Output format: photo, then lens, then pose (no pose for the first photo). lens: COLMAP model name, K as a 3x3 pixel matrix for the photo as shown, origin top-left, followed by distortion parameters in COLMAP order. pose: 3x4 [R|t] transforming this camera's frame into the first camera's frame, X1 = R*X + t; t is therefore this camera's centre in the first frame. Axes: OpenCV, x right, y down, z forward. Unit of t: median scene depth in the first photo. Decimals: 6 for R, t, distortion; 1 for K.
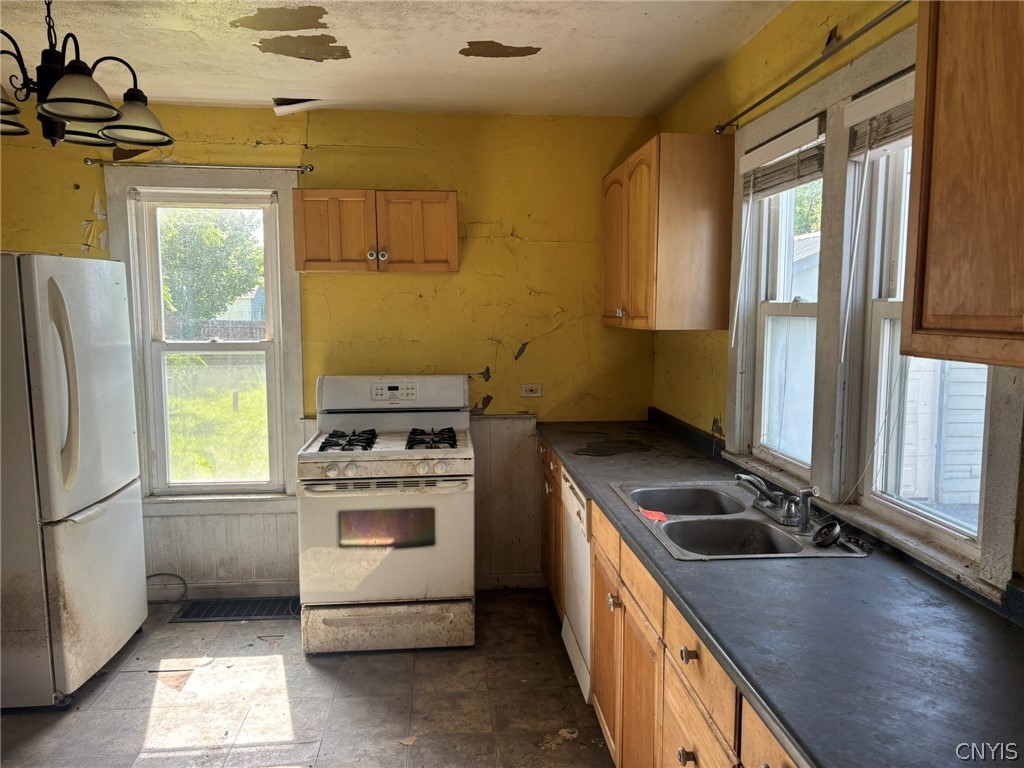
lens RADIAL K [[757.1, 0, 518.5], [0, 757.1, 383.0], [0, 0, 1]] dist [0.024303, -0.006989]
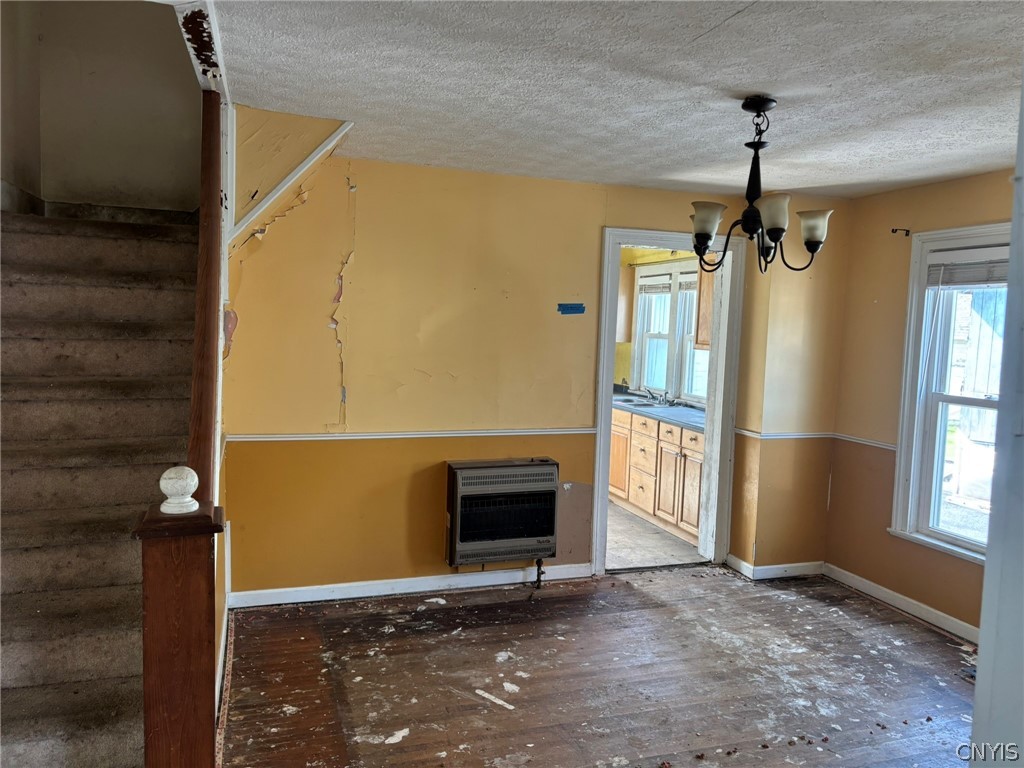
lens RADIAL K [[757.1, 0, 509.1], [0, 757.1, 385.5], [0, 0, 1]] dist [0.024303, -0.006989]
pose [[0.973389, 0.013910, 0.228735, -0.930897], [-0.012125, 0.999884, -0.009209, 0.136673], [-0.228836, 0.006191, 0.973445, -1.833053]]
